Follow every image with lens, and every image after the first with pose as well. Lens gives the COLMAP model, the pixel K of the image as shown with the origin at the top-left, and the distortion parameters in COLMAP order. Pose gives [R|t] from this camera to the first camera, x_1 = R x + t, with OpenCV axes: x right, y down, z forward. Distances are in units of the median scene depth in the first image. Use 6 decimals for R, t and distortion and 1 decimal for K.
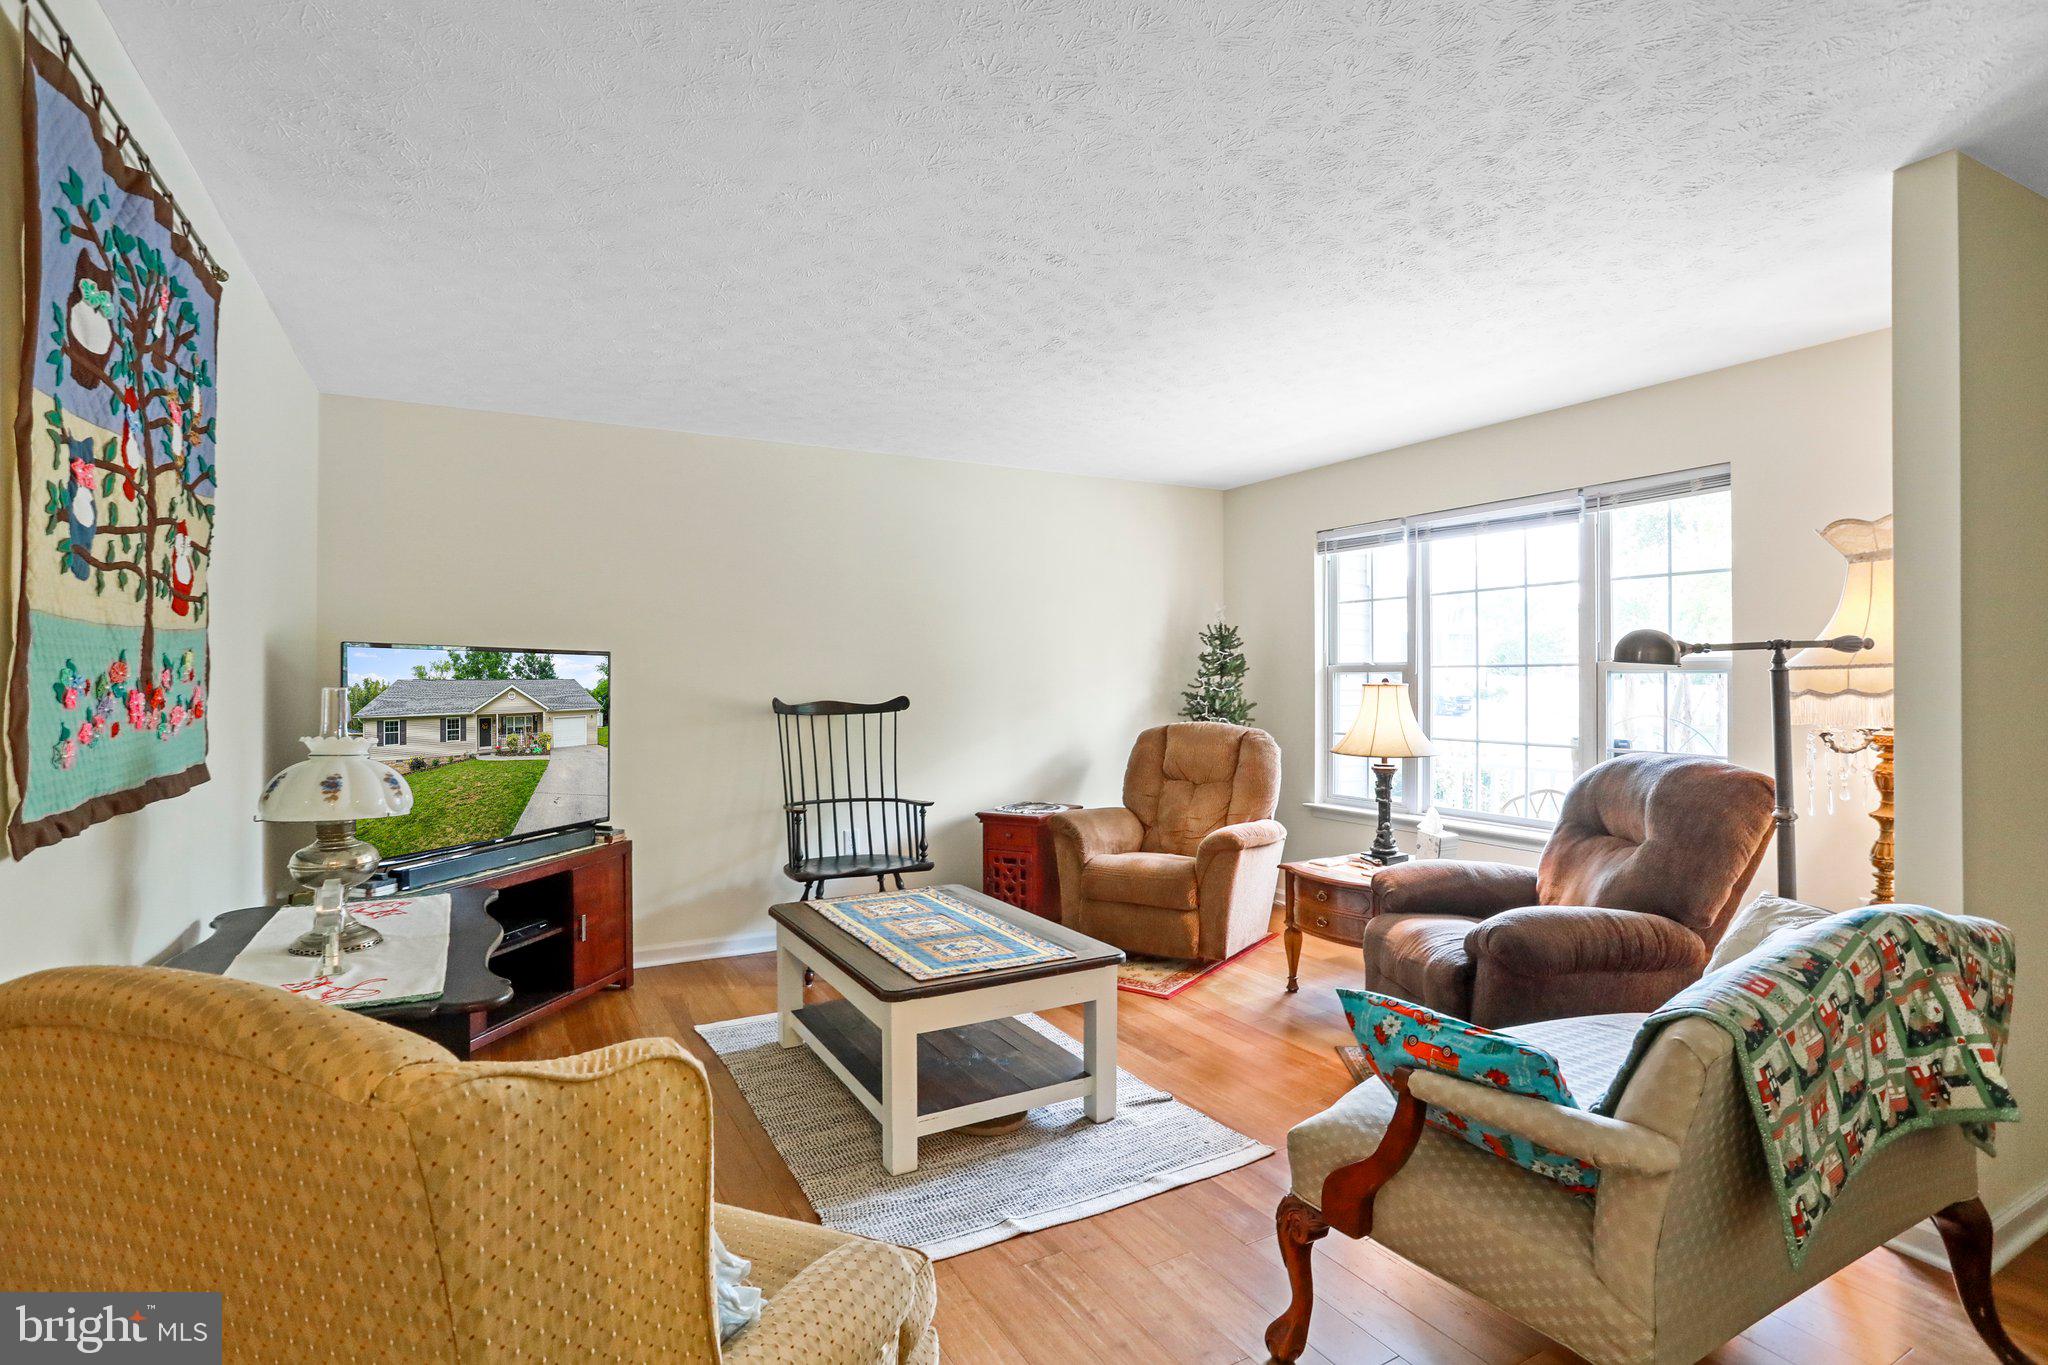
lens RADIAL K [[1012.2, 0, 1024.0], [0, 1012.2, 682.5], [0, 0, 1]] dist [-0.043108, 0.032232]
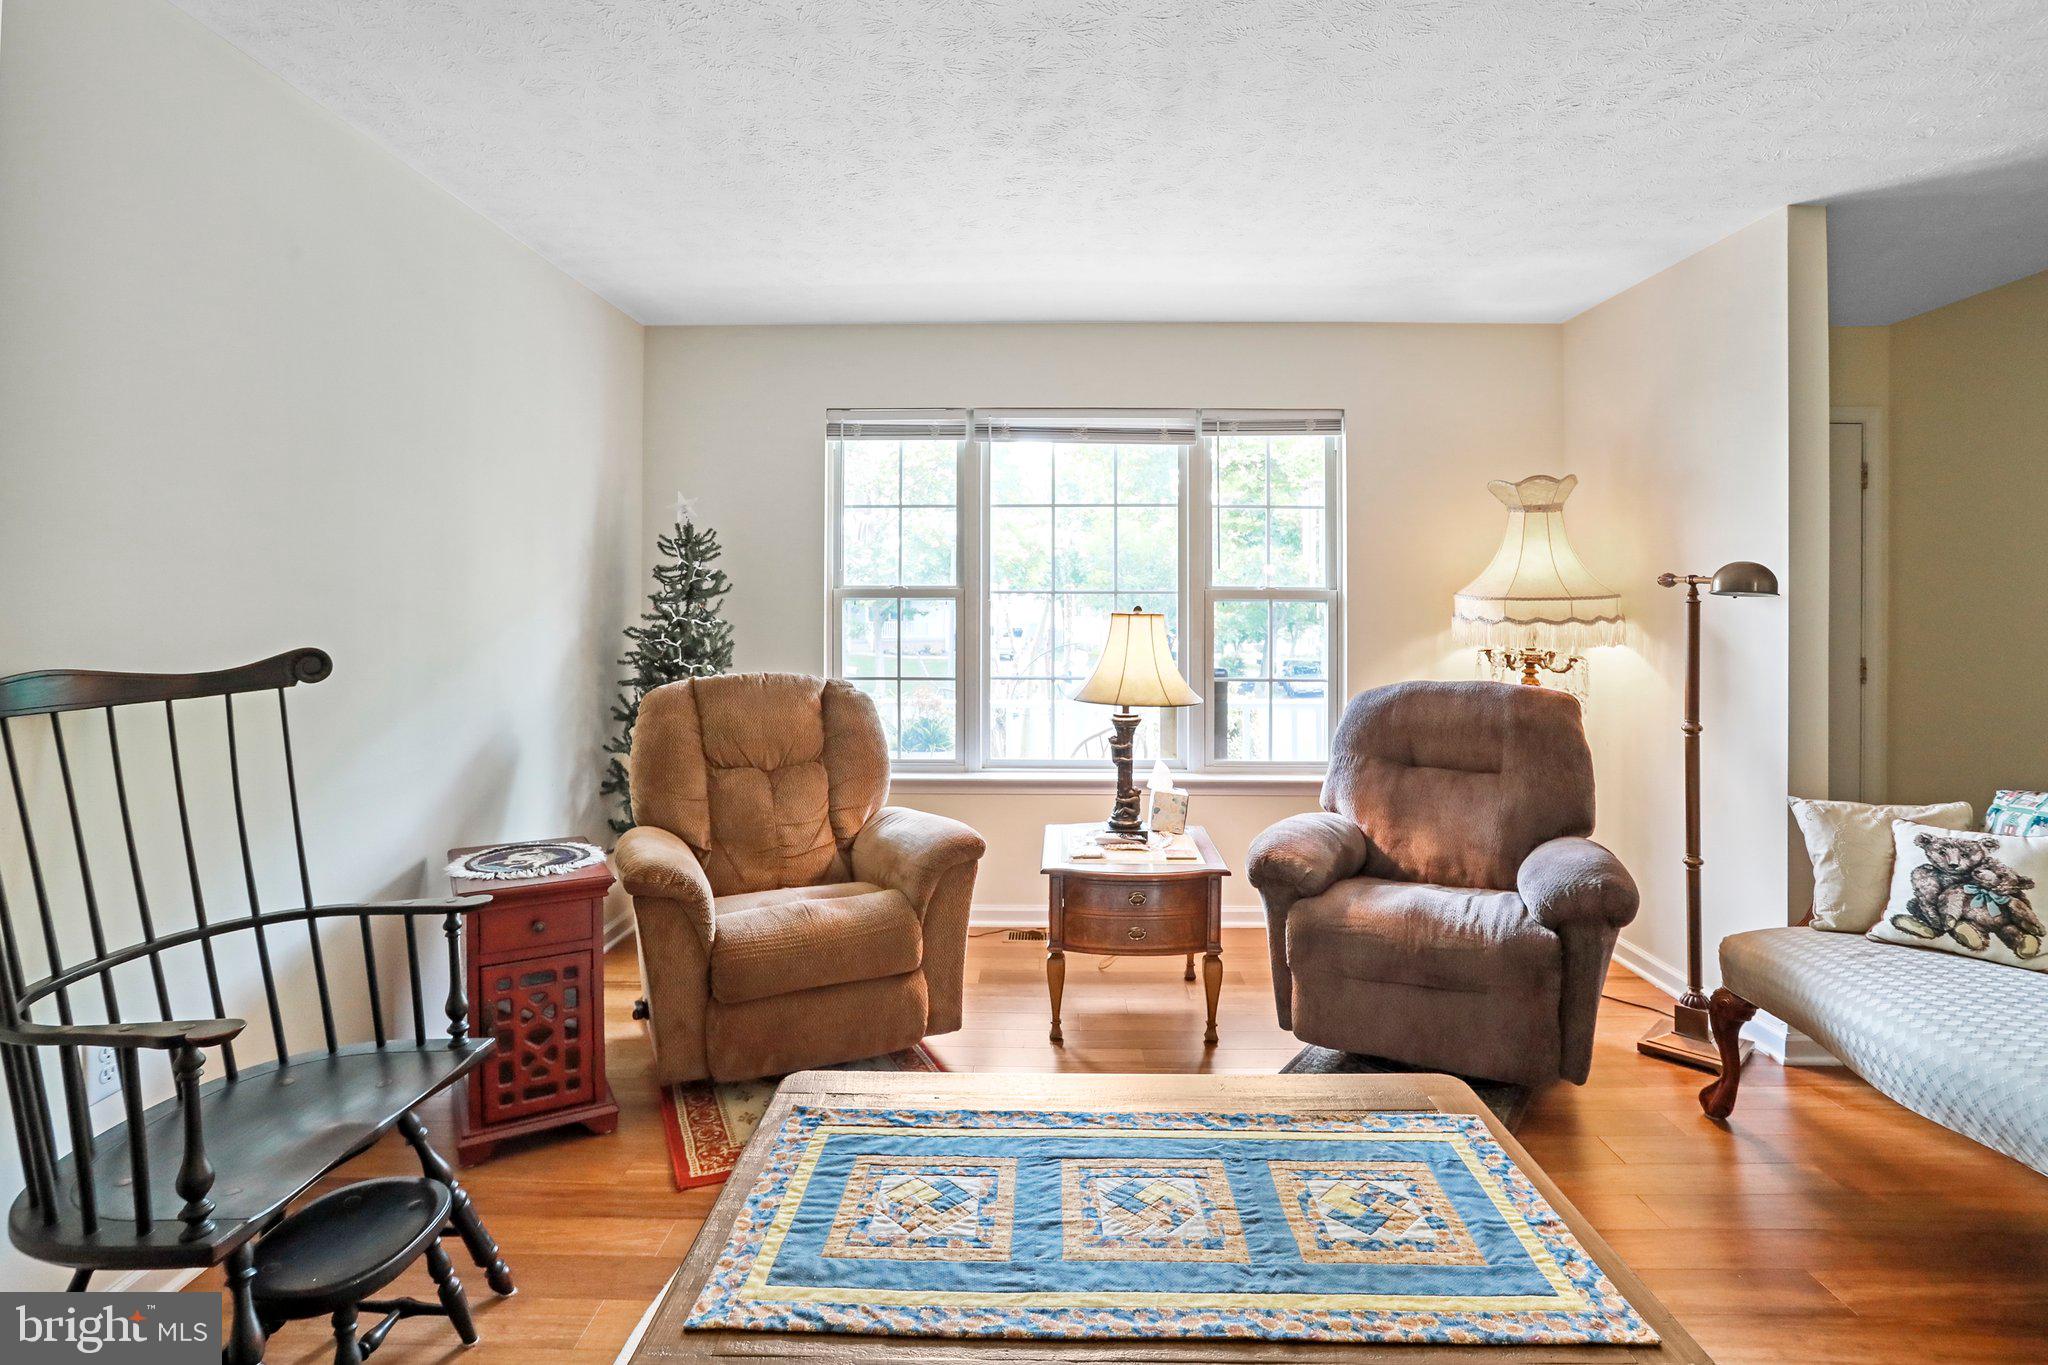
lens RADIAL K [[1013.9, 0, 1019.8], [0, 1013.9, 619.2], [0, 0, 1]] dist [-0.000893, -0.050800]
pose [[0.499996, -0.008423, 0.865987, -0.358914], [-0.000531, 0.999950, 0.010033, -0.002282], [-0.866028, -0.005476, 0.499966, 0.631272]]
